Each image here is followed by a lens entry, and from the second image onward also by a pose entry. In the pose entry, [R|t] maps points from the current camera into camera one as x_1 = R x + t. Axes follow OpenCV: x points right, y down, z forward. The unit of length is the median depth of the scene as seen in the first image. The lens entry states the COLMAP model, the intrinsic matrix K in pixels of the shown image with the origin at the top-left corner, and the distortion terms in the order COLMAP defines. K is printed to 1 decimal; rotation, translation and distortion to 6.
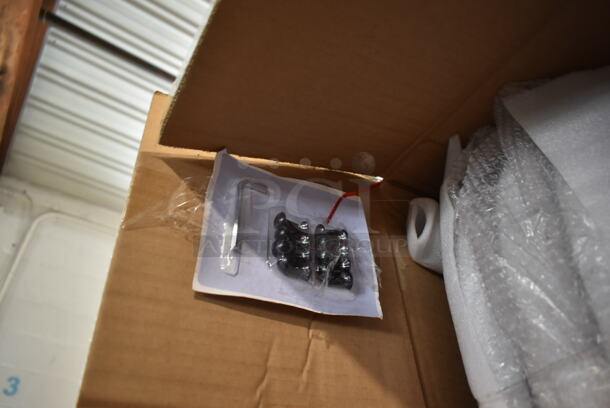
lens RADIAL K [[471.5, 0, 305.0], [0, 471.5, 204.0], [0, 0, 1]] dist [0.006469, 0.003725]
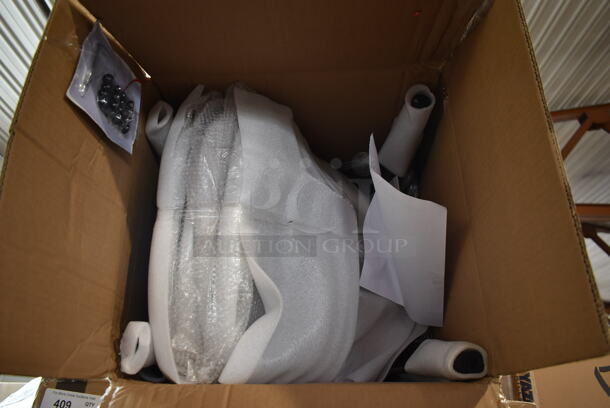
lens RADIAL K [[471.5, 0, 305.0], [0, 471.5, 204.0], [0, 0, 1]] dist [0.006469, 0.003725]
pose [[0.572109, 0.378911, 0.727405, -0.746296], [-0.544442, 0.838753, -0.008706, 0.046883], [-0.613412, -0.391049, 0.686153, -0.802220]]
